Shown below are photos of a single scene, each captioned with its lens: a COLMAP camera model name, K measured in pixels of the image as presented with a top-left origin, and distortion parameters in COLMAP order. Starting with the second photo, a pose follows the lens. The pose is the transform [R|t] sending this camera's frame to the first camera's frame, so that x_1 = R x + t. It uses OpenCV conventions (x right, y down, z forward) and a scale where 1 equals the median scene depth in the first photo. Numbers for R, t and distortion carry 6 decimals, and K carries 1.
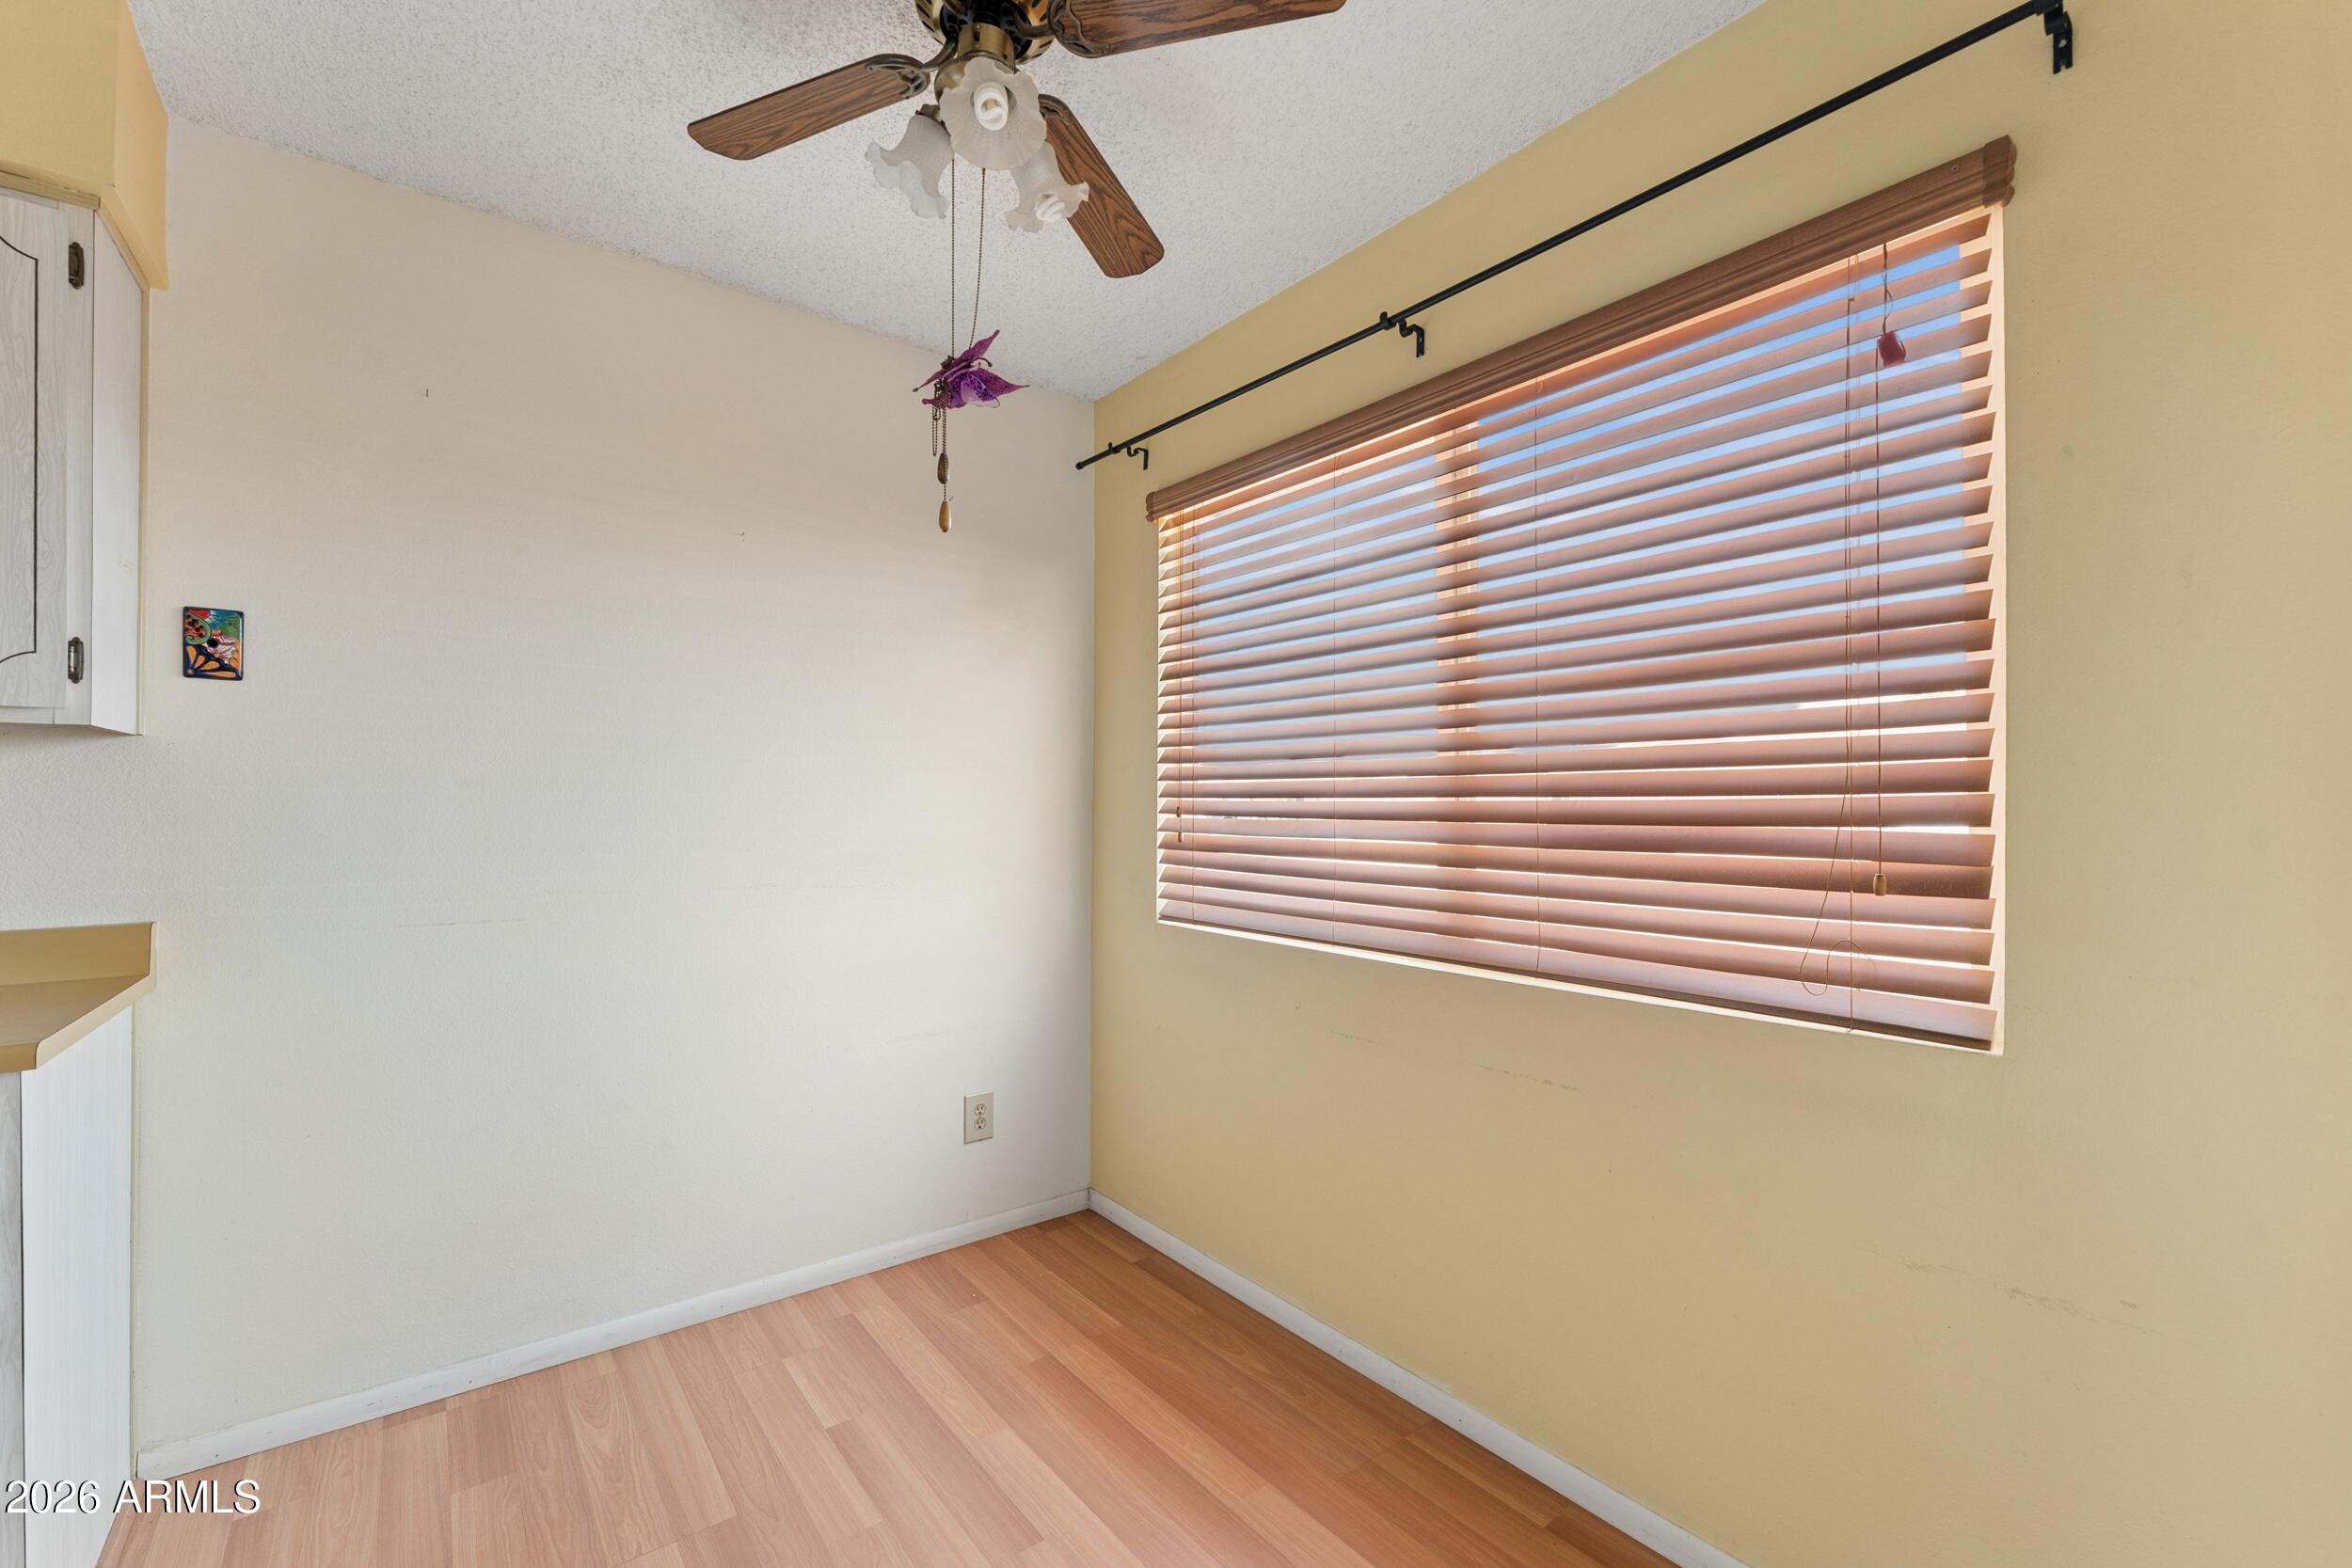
lens RADIAL K [[953.3, 0, 1168.3], [0, 953.3, 790.9], [0, 0, 1]] dist [-0.001076, 0.000545]
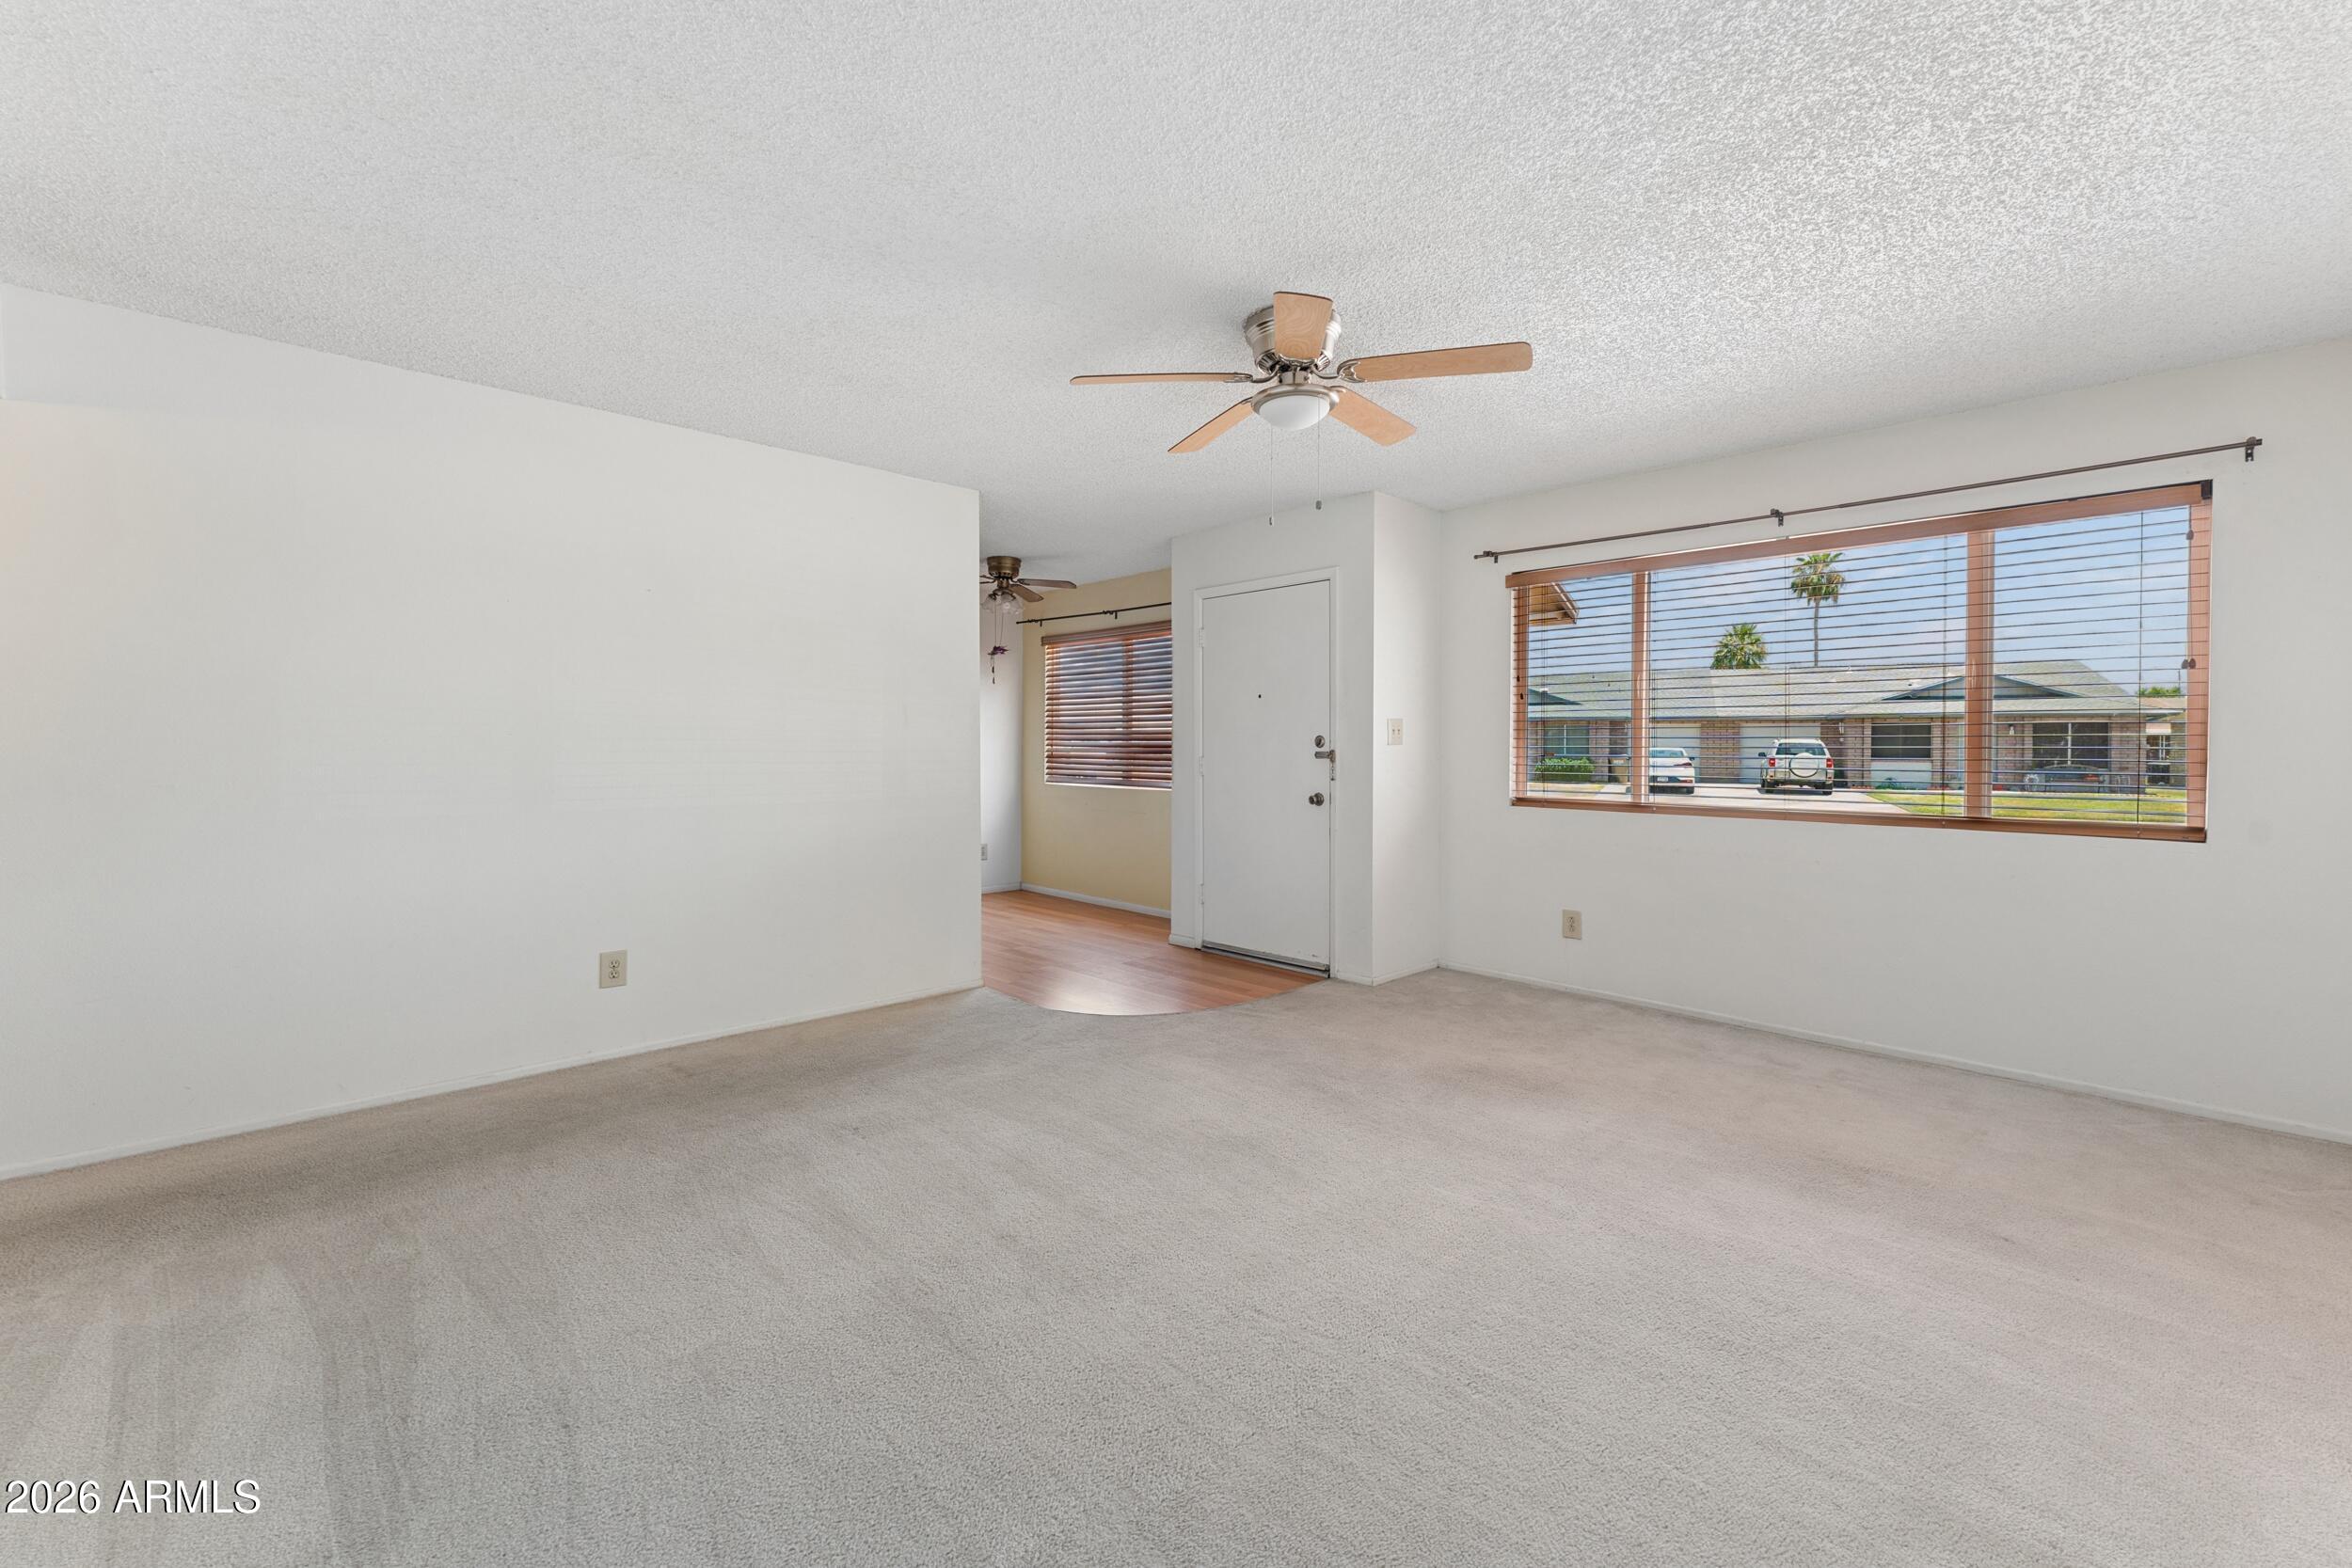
lens RADIAL K [[953.3, 0, 1175.2], [0, 953.3, 758.8], [0, 0, 1]] dist [-0.001076, 0.000545]
pose [[0.995012, -0.002613, 0.099718, 0.142911], [-0.000145, 0.999618, 0.027641, -0.028145], [-0.099752, -0.027518, 0.994632, -2.957953]]
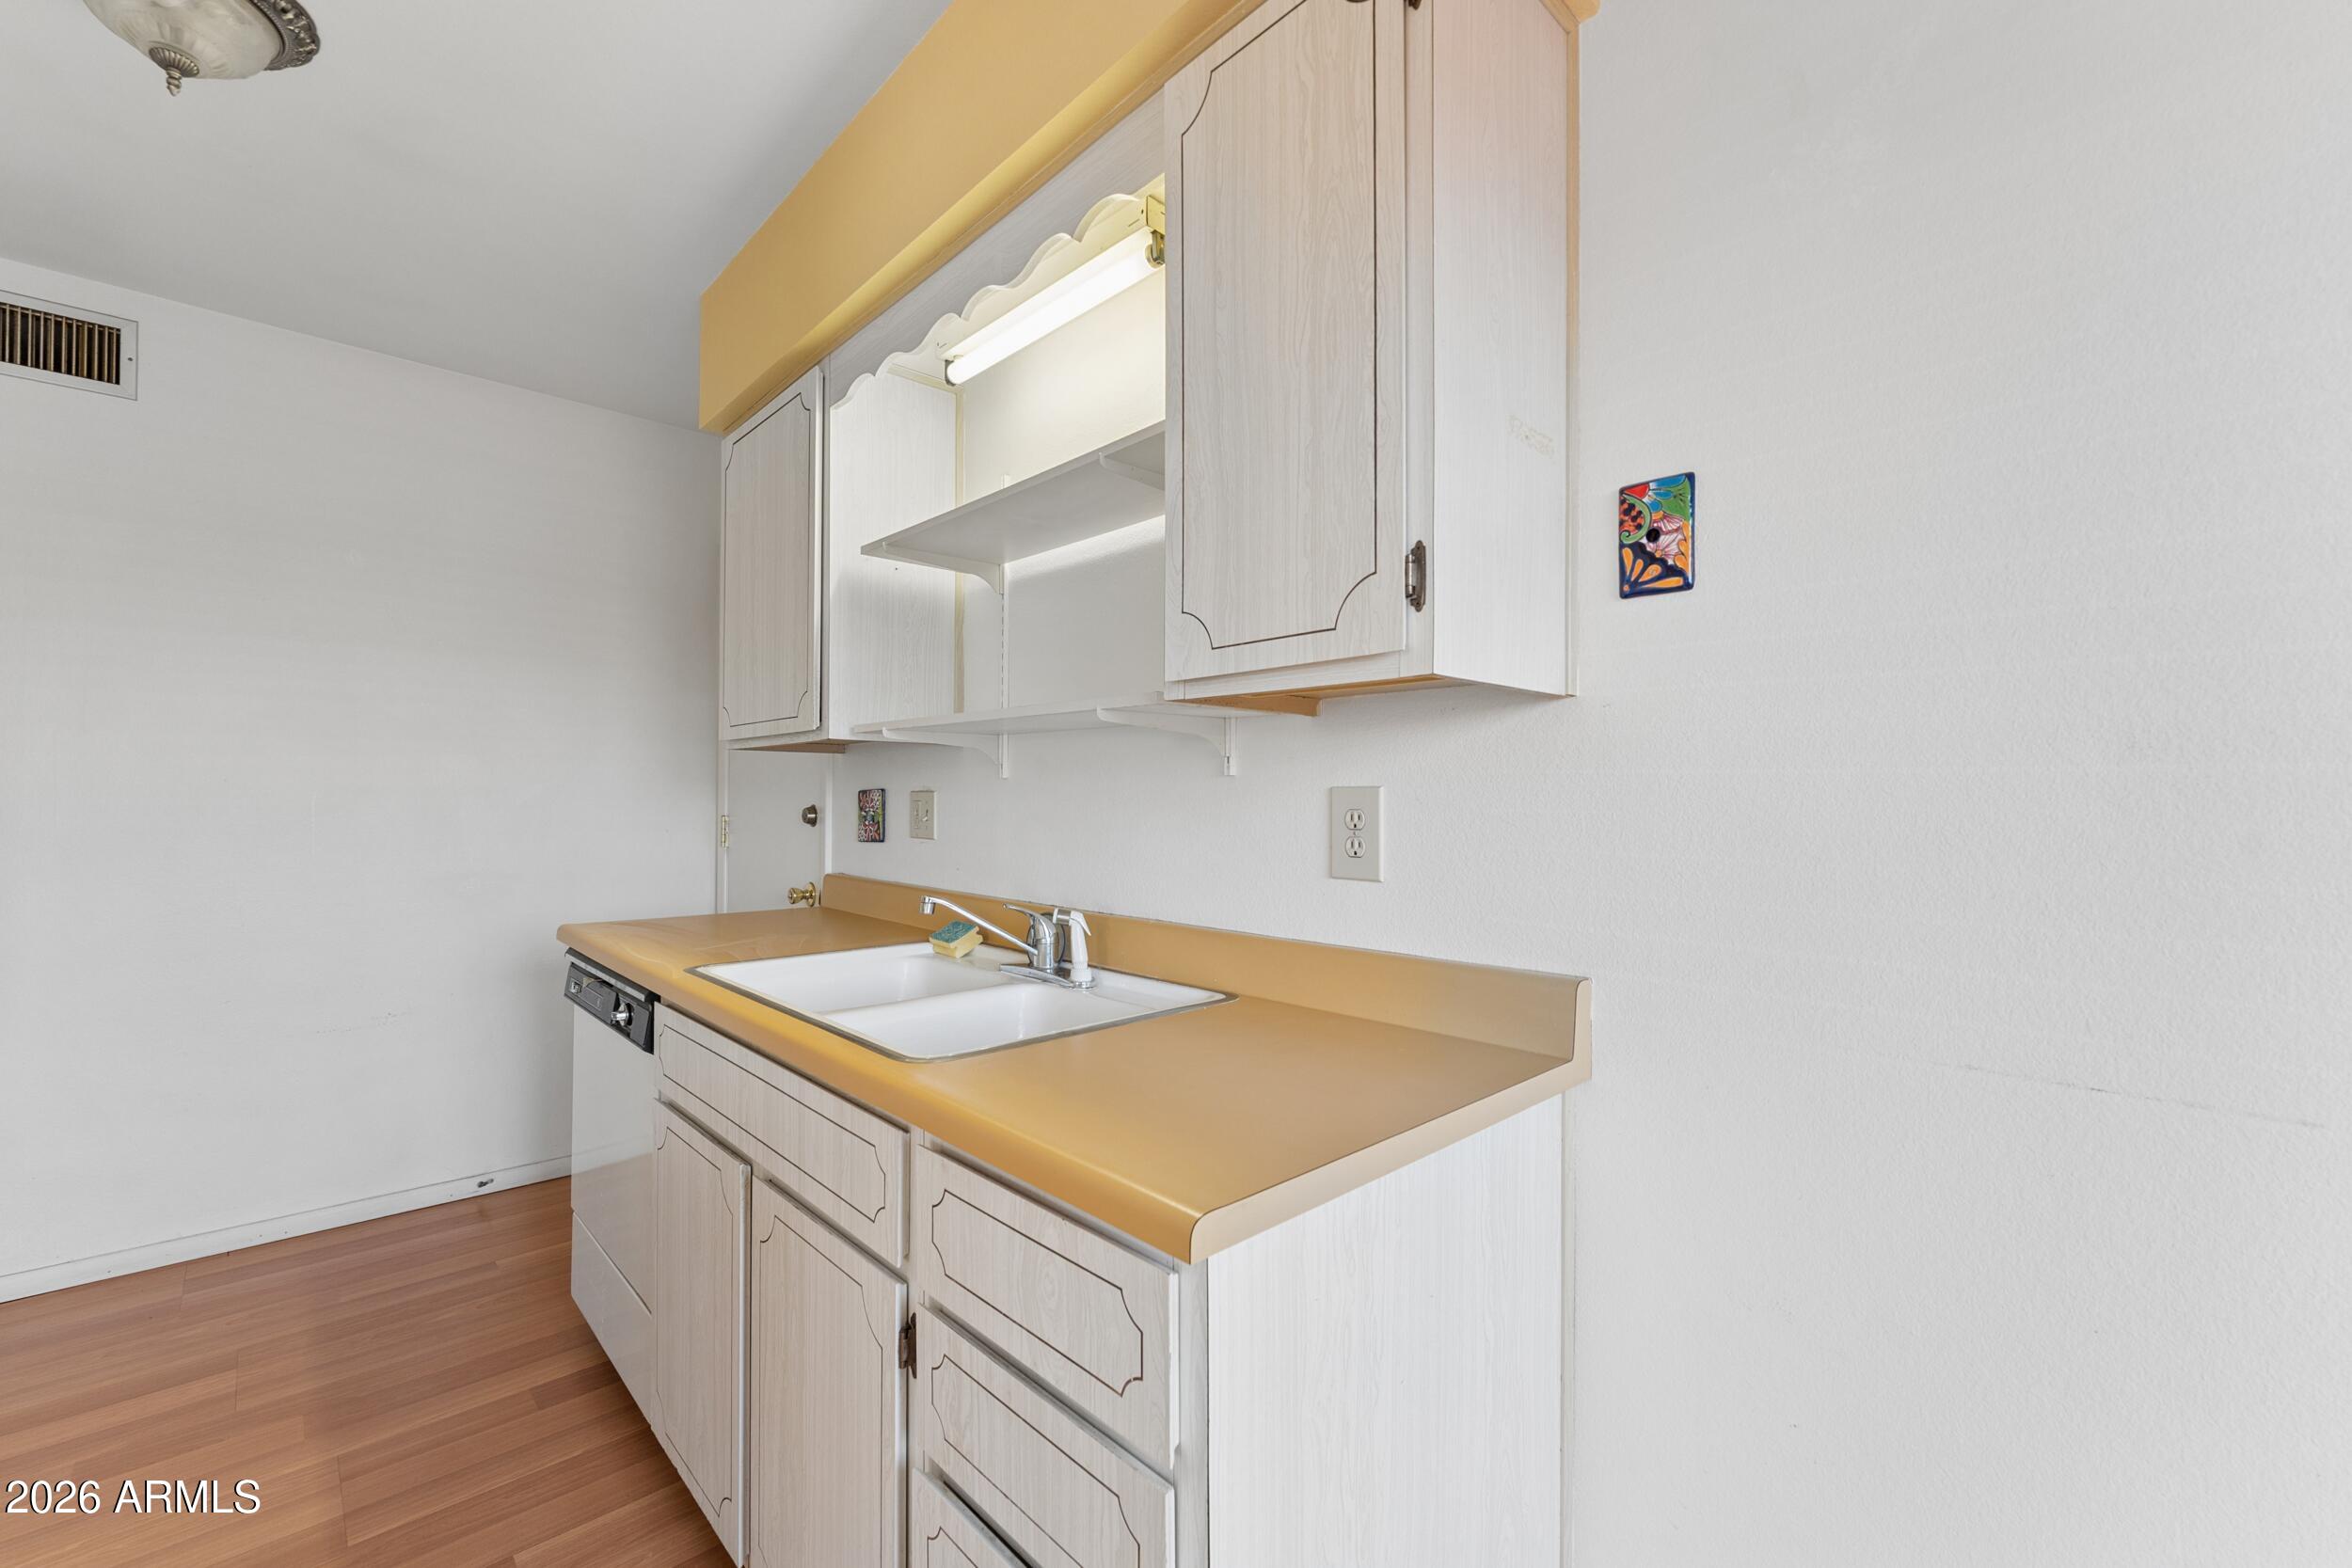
lens RADIAL K [[953.3, 0, 1175.3], [0, 953.3, 790.5], [0, 0, 1]] dist [-0.001076, 0.000545]
pose [[0.093608, -0.005626, -0.995593, -0.428678], [0.008510, 0.999952, -0.004850, 0.008878], [0.995573, -0.008018, 0.093651, 0.643027]]
